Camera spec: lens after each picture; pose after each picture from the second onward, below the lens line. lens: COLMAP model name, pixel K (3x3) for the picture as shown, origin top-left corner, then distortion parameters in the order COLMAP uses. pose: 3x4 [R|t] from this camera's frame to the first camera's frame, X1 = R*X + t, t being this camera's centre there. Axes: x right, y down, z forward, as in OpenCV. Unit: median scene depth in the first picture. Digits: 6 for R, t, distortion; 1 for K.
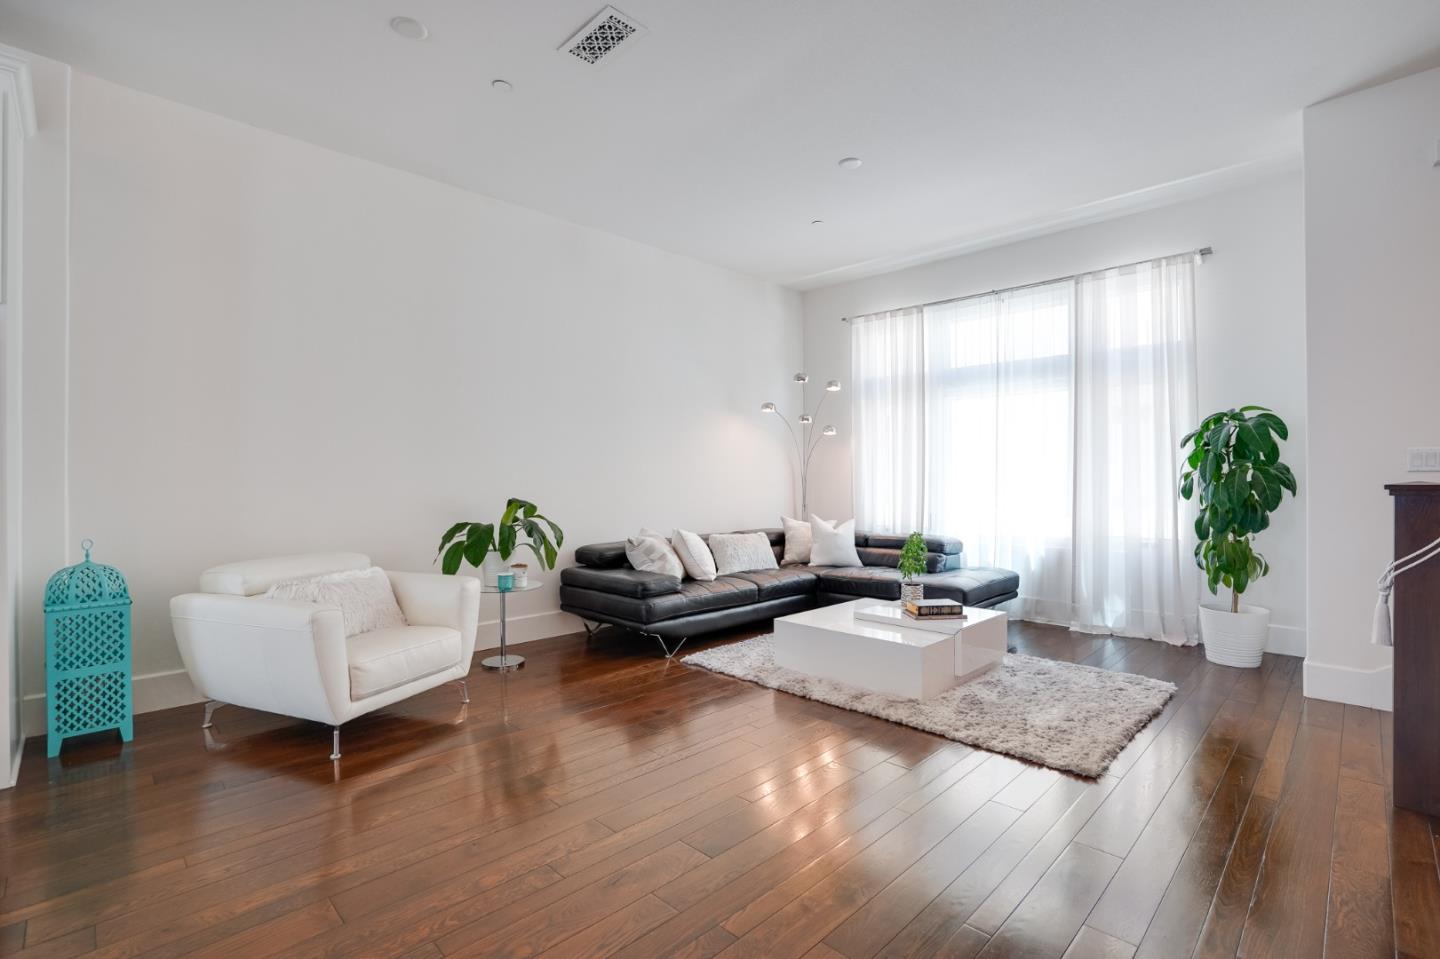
lens RADIAL K [[674.6, 0, 718.0], [0, 674.6, 478.9], [0, 0, 1]] dist [-0.029041, 0.001500]
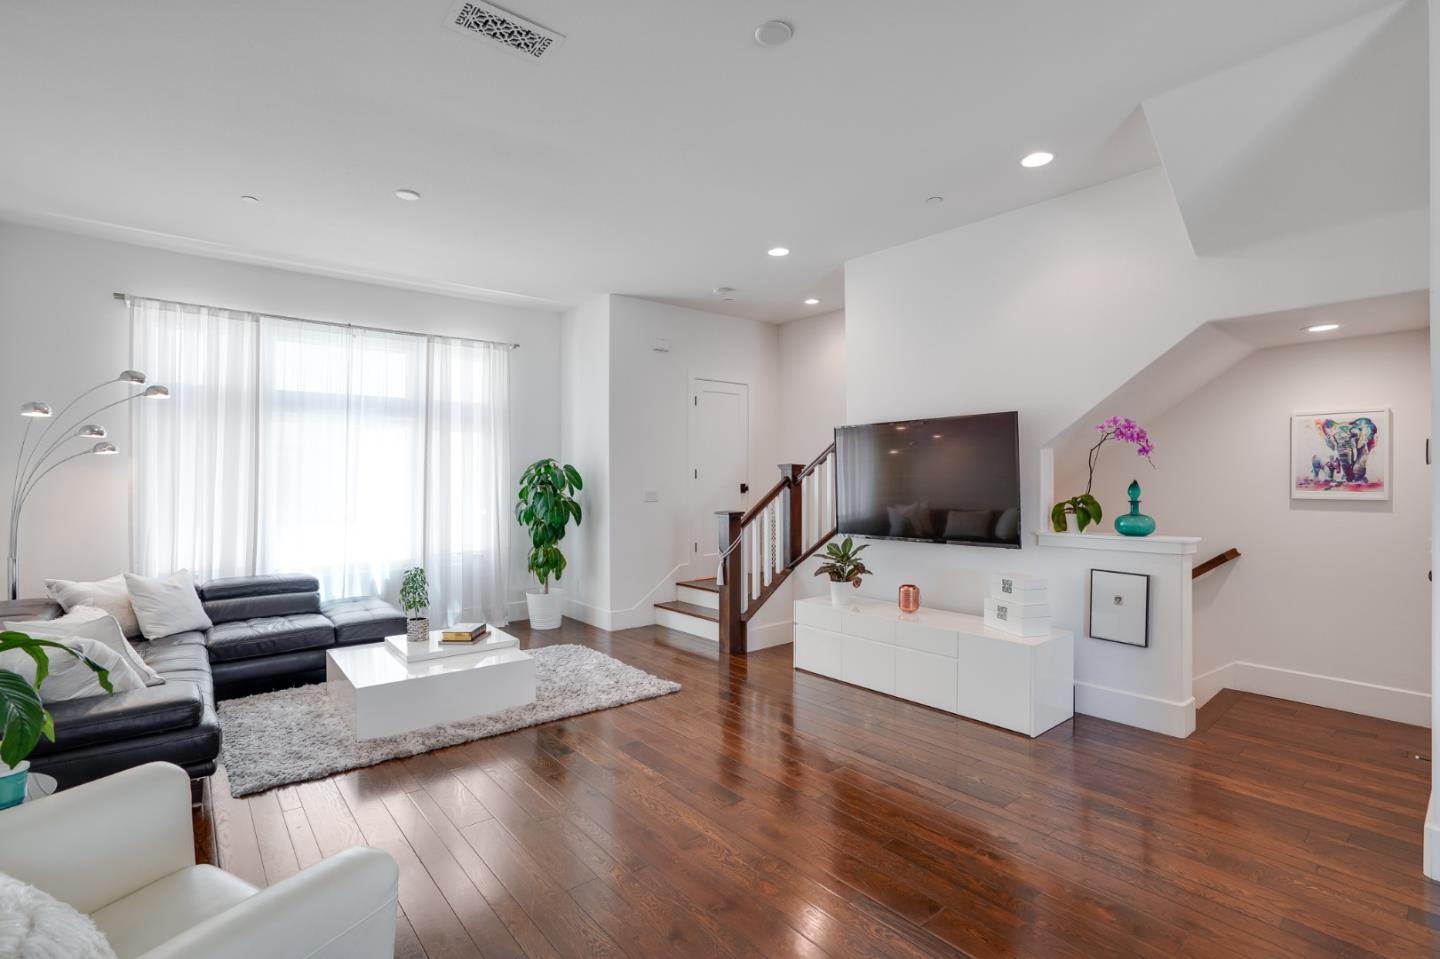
lens RADIAL K [[674.6, 0, 716.0], [0, 674.6, 475.8], [0, 0, 1]] dist [-0.029041, 0.001500]
pose [[0.109487, 0.007713, 0.993958, -0.547404], [0.003083, 0.999962, -0.008099, -0.042488], [-0.993983, 0.003951, 0.109459, 0.347234]]
